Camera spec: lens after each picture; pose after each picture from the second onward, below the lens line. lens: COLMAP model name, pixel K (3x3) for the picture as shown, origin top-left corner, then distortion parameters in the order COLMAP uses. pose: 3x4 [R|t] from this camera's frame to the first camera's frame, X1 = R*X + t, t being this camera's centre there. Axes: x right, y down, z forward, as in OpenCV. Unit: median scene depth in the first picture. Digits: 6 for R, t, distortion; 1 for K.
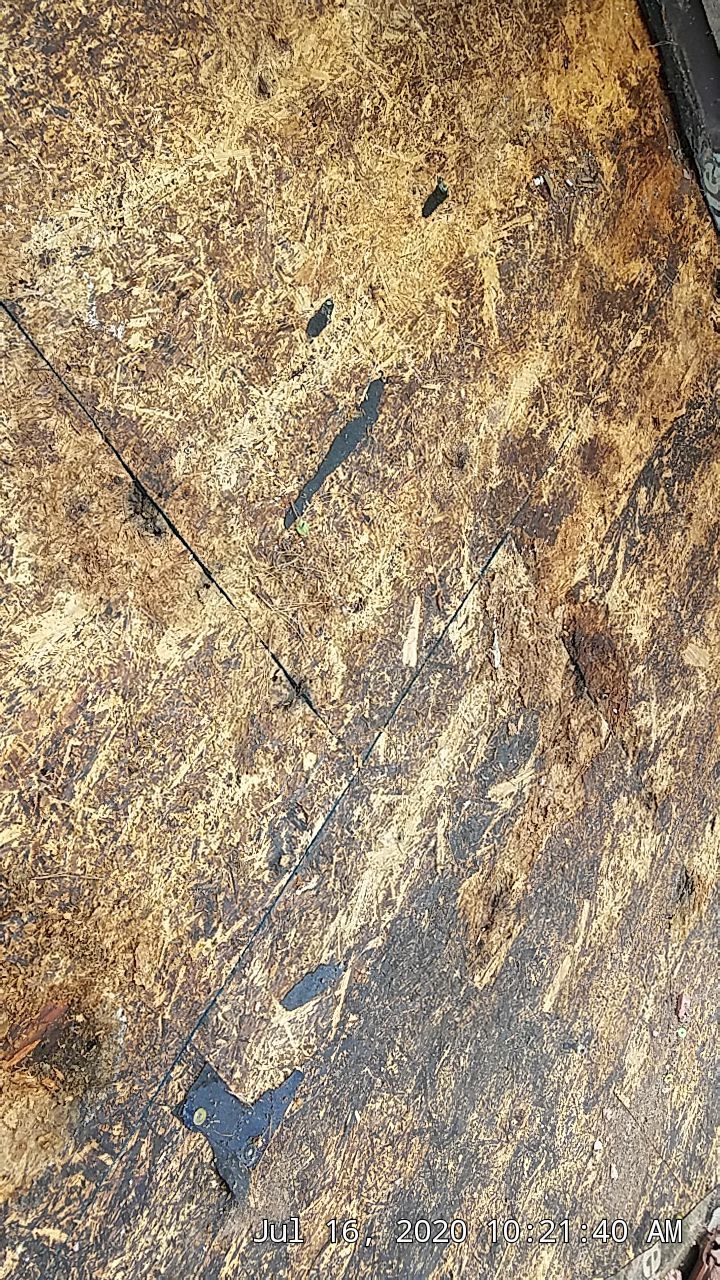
lens RADIAL K [[965.3, 0, 358.4], [0, 965.3, 630.5], [0, 0, 1]] dist [0.012581, -0.008336]
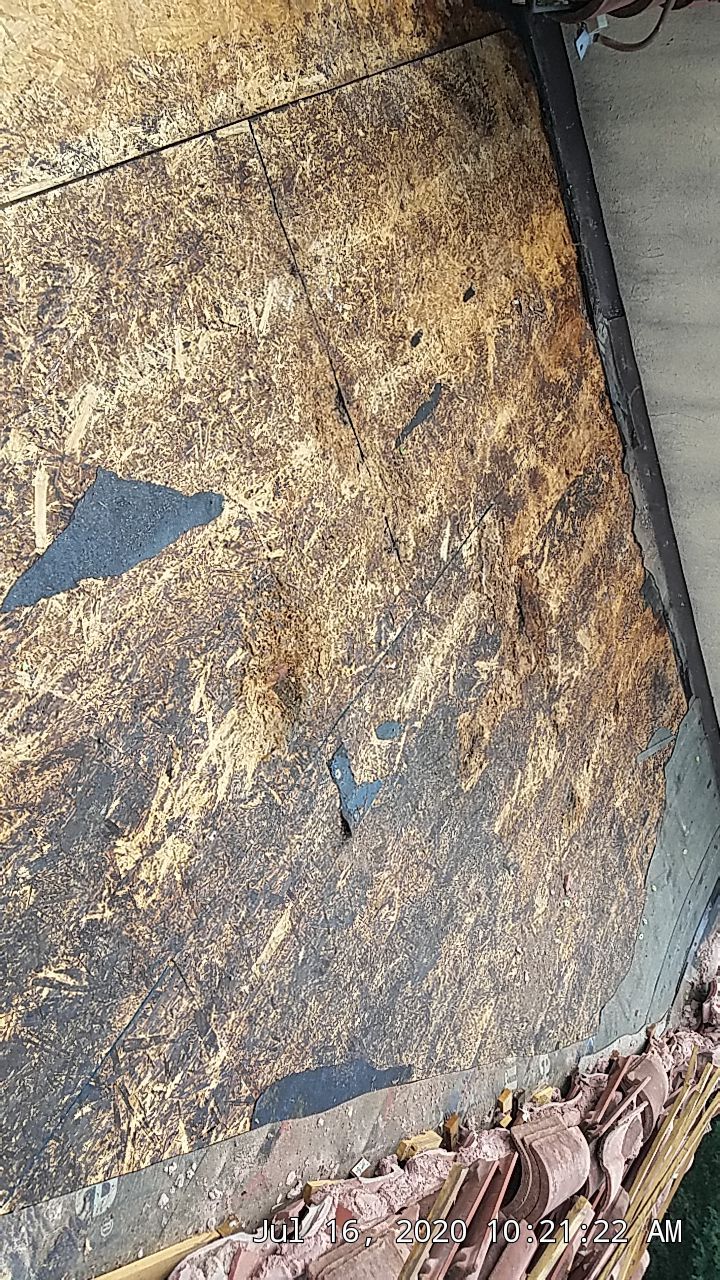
lens RADIAL K [[961.2, 0, 360.0], [0, 961.2, 640.0], [0, 0, 1]] dist [0.003000, 0.001825]
pose [[0.977103, 0.102764, 0.186303, -0.314223], [-0.069361, 0.981639, -0.177690, 0.396884], [-0.201142, 0.160699, 0.966291, -0.409178]]
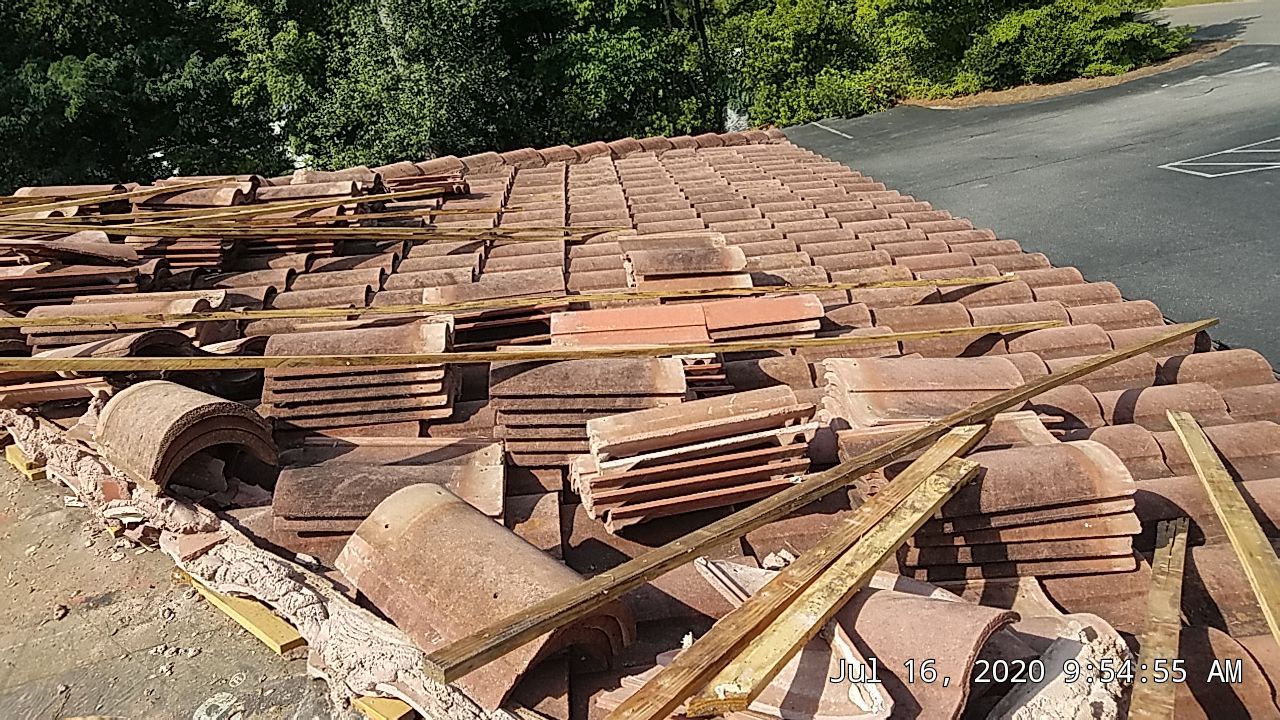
lens RADIAL K [[961.2, 0, 640.6], [0, 961.2, 365.2], [0, 0, 1]] dist [0.003000, 0.001825]
pose [[-0.689970, -0.723523, -0.021370, -0.346148], [0.567017, -0.558602, 0.605356, 0.592556], [-0.449926, 0.405560, 0.795668, -0.434470]]
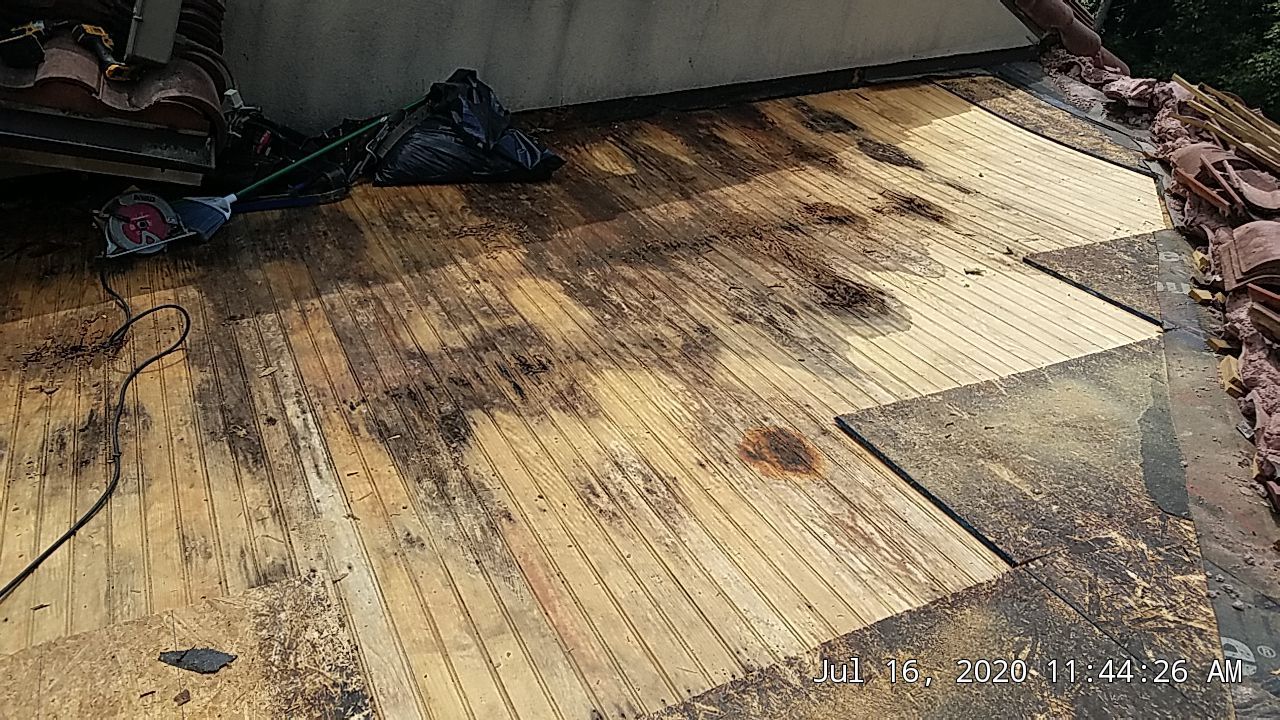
lens RADIAL K [[961.2, 0, 640.6], [0, 961.2, 365.2], [0, 0, 1]] dist [0.003000, 0.001825]
pose [[0.235181, -0.946605, 0.220519, -0.398221], [0.945932, 0.170771, -0.275771, 0.414009], [0.223388, 0.273452, 0.935586, -0.509313]]
